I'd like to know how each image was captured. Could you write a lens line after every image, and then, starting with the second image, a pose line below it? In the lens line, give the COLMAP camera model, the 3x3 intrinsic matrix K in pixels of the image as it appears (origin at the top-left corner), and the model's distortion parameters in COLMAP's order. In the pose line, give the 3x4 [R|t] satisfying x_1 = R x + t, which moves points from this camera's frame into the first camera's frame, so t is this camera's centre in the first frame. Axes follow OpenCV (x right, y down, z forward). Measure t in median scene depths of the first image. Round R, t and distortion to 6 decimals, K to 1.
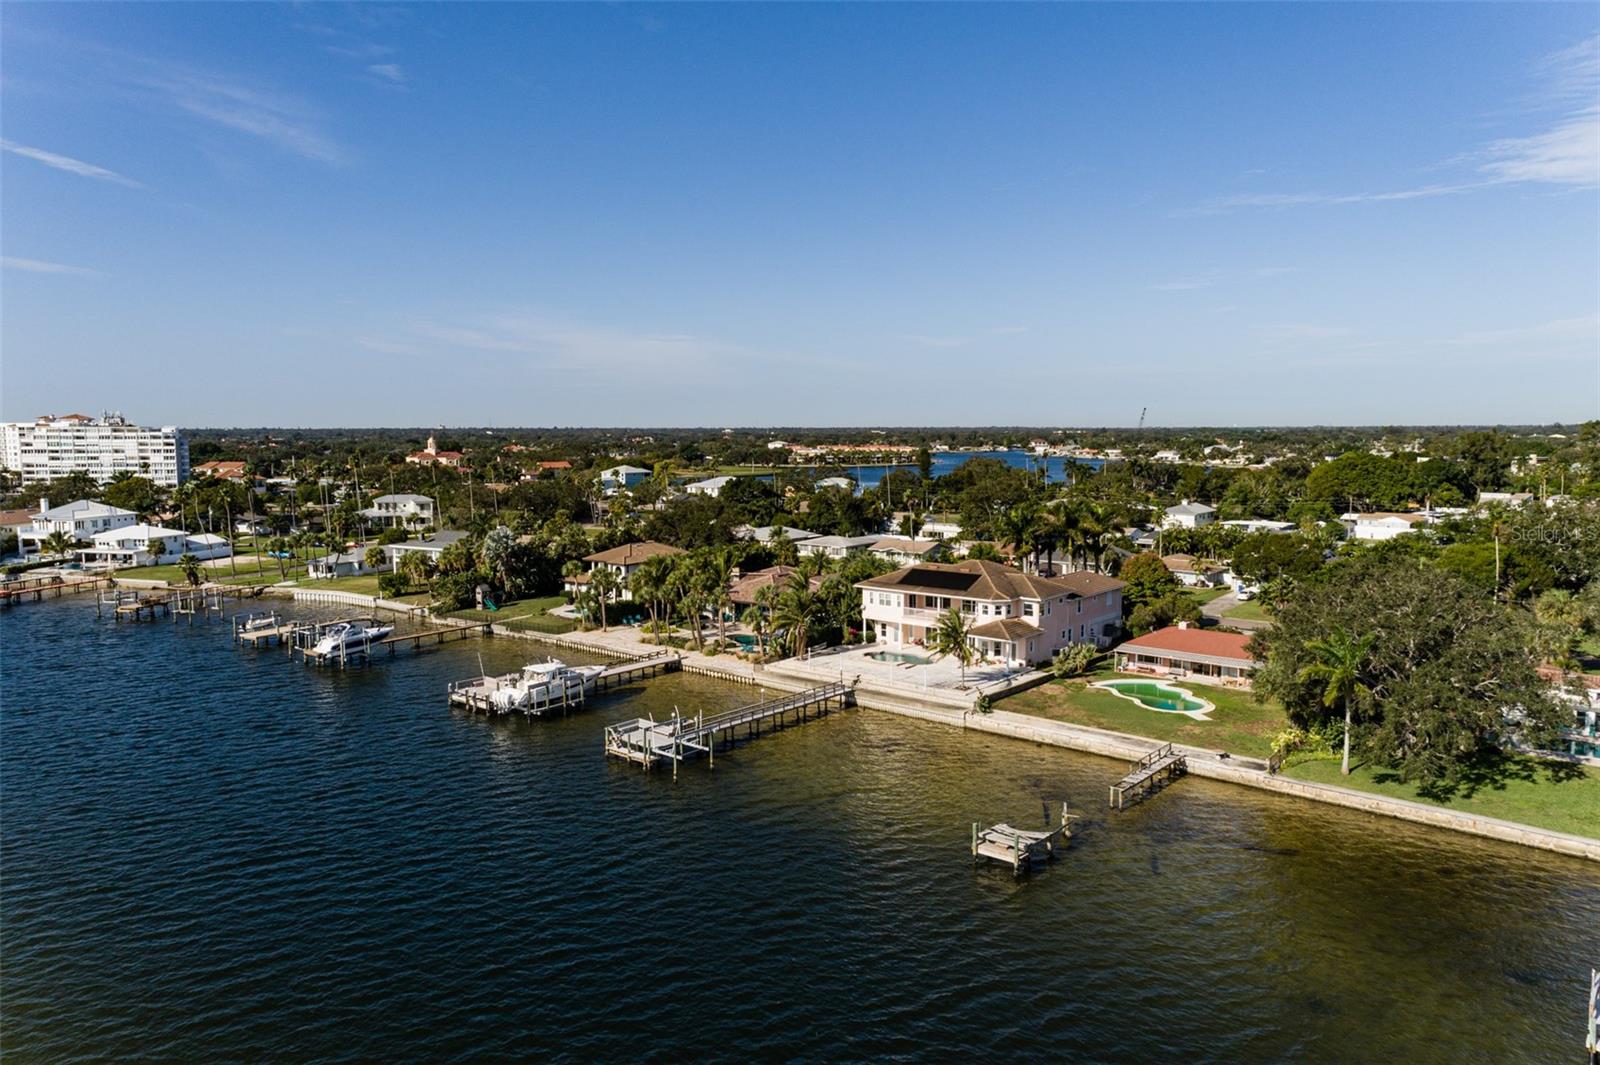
lens RADIAL K [[1083.1, 0, 804.0], [0, 1083.1, 502.2], [0, 0, 1]] dist [0.019061, 0.026351]
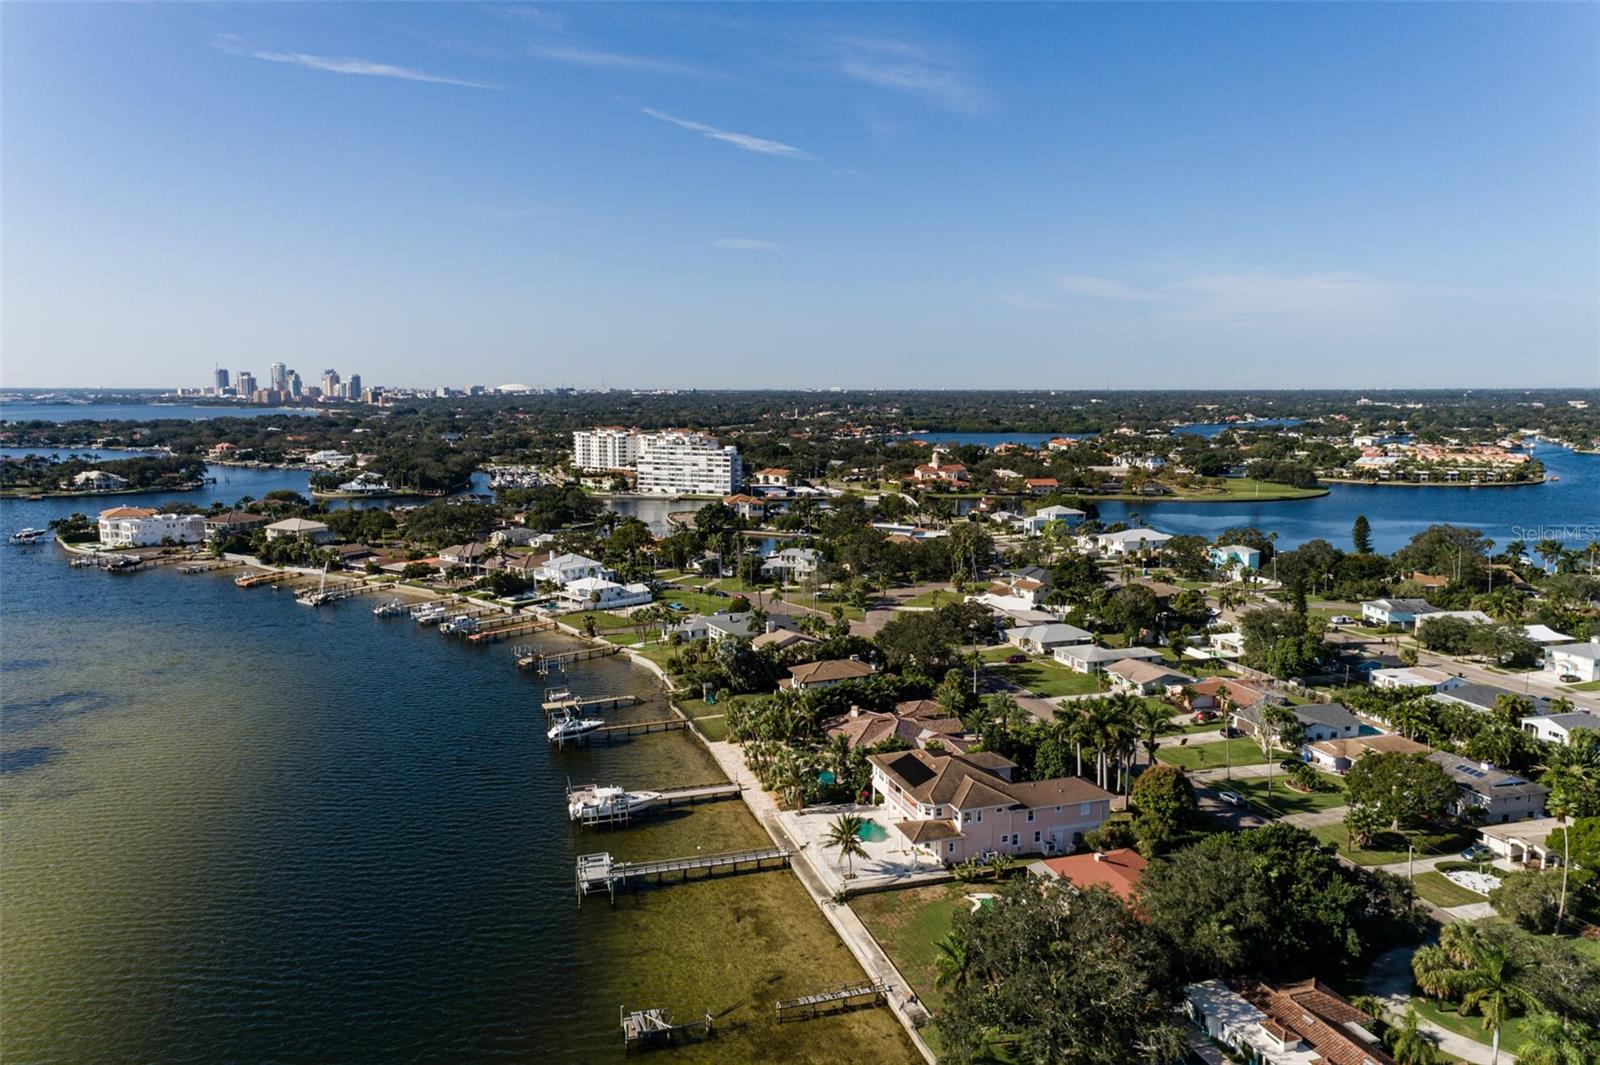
lens RADIAL K [[1089.3, 0, 800.0], [0, 1089.3, 532.5], [0, 0, 1]] dist [0.023558, 0.021096]
pose [[0.844563, 0.075776, -0.530067, 0.550347], [-0.040674, 0.996155, 0.077598, -0.240354], [0.533909, -0.043977, 0.844398, -0.064921]]
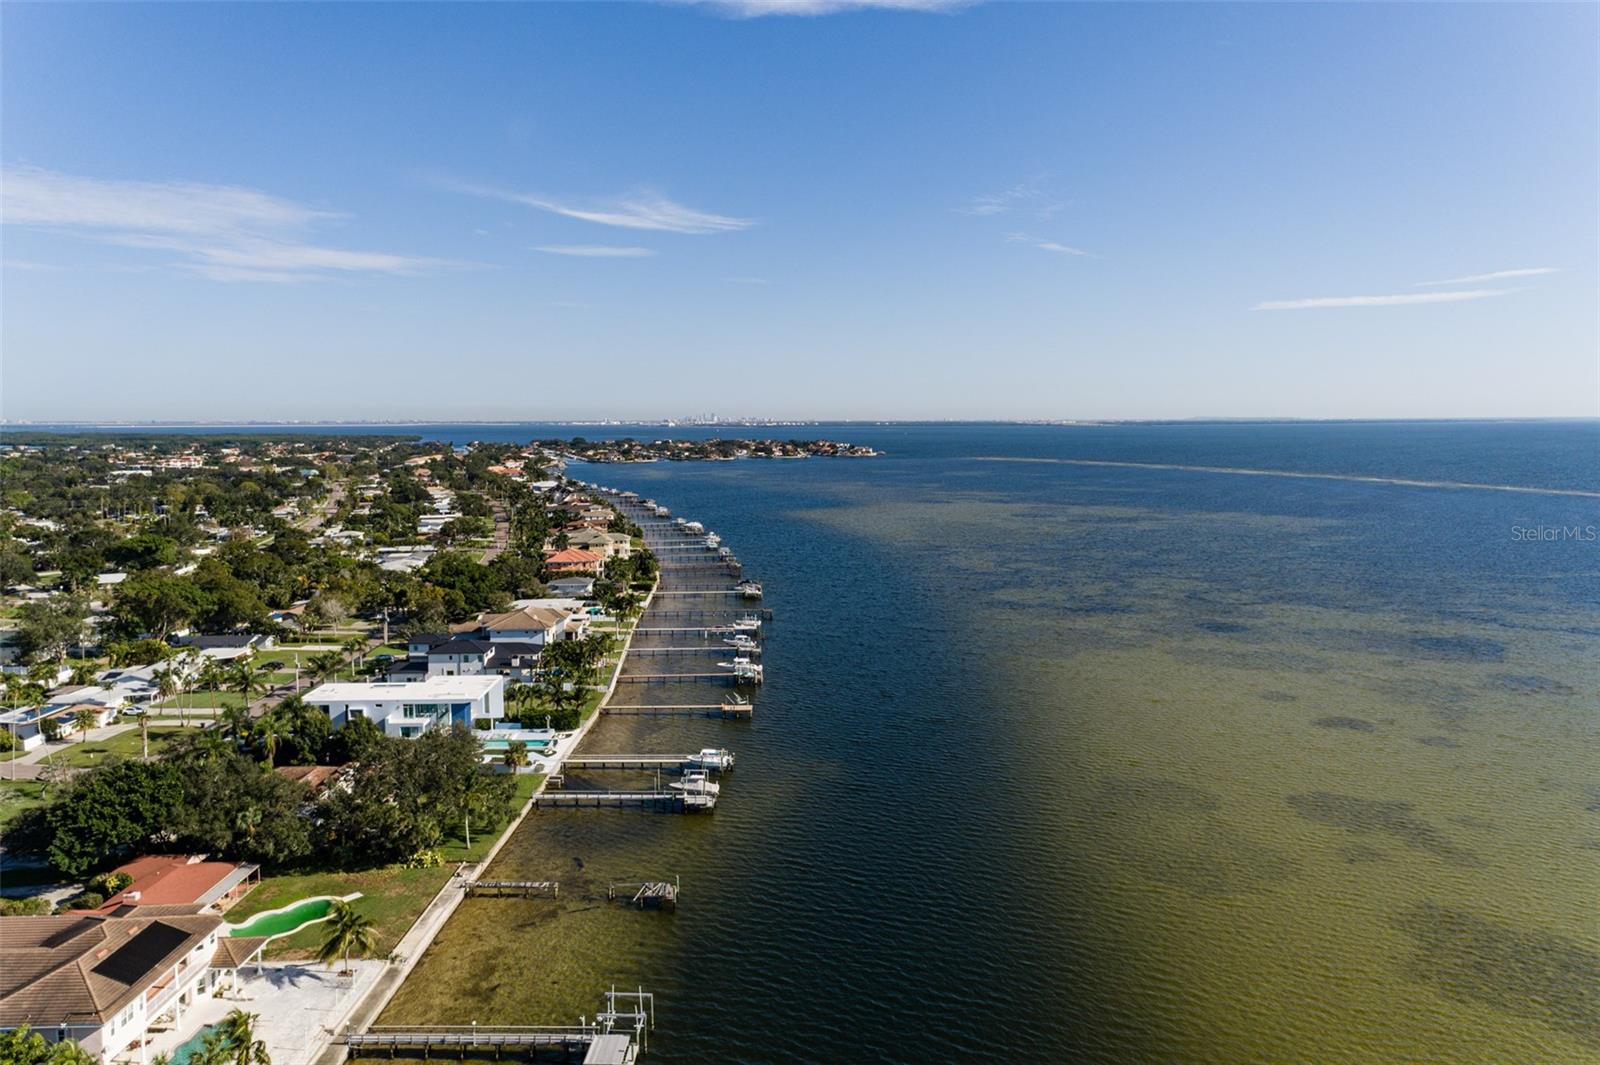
lens RADIAL K [[1079.0, 0, 798.3], [0, 1079.0, 526.7], [0, 0, 1]] dist [0.021184, 0.022823]
pose [[-0.628644, -0.072920, 0.774267, -0.672018], [0.064146, 0.987340, 0.145068, -0.280358], [-0.775043, 0.140862, -0.616008, 0.925216]]
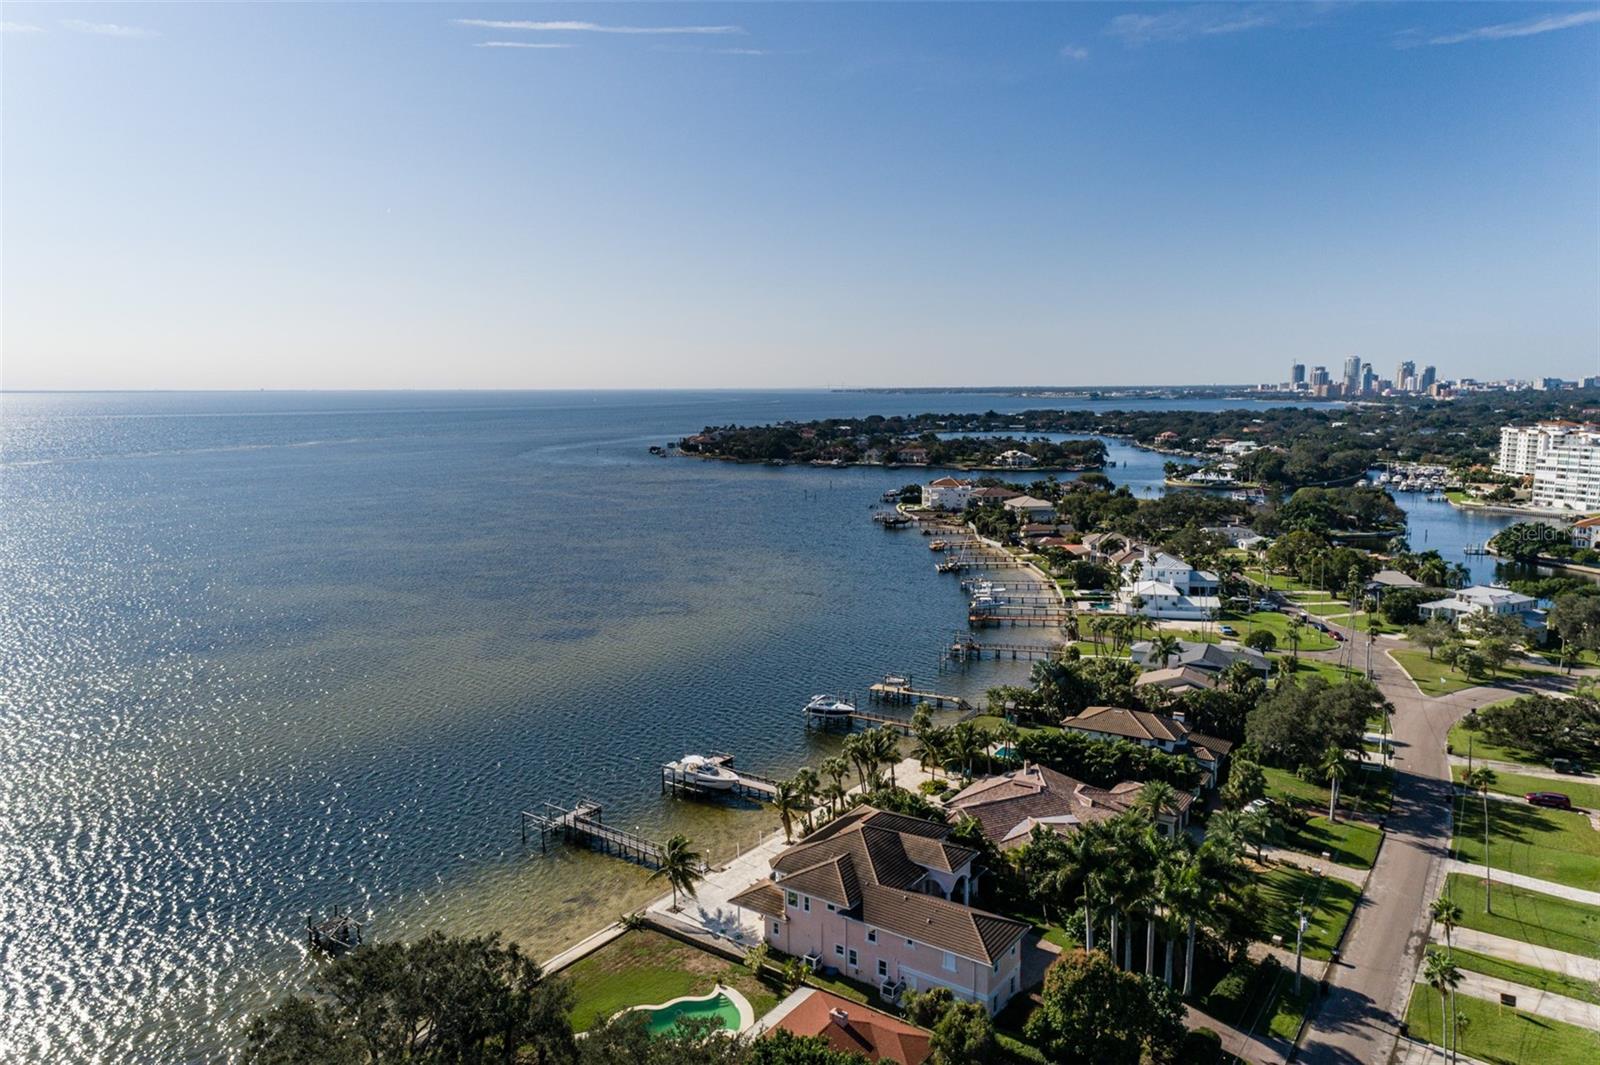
lens RADIAL K [[1079.0, 0, 798.3], [0, 1079.0, 526.7], [0, 0, 1]] dist [0.021184, 0.022823]
pose [[0.072522, 0.133344, -0.988413, 0.882588], [-0.061704, 0.989724, 0.128994, -0.268403], [0.995456, 0.051634, 0.080005, 0.754420]]
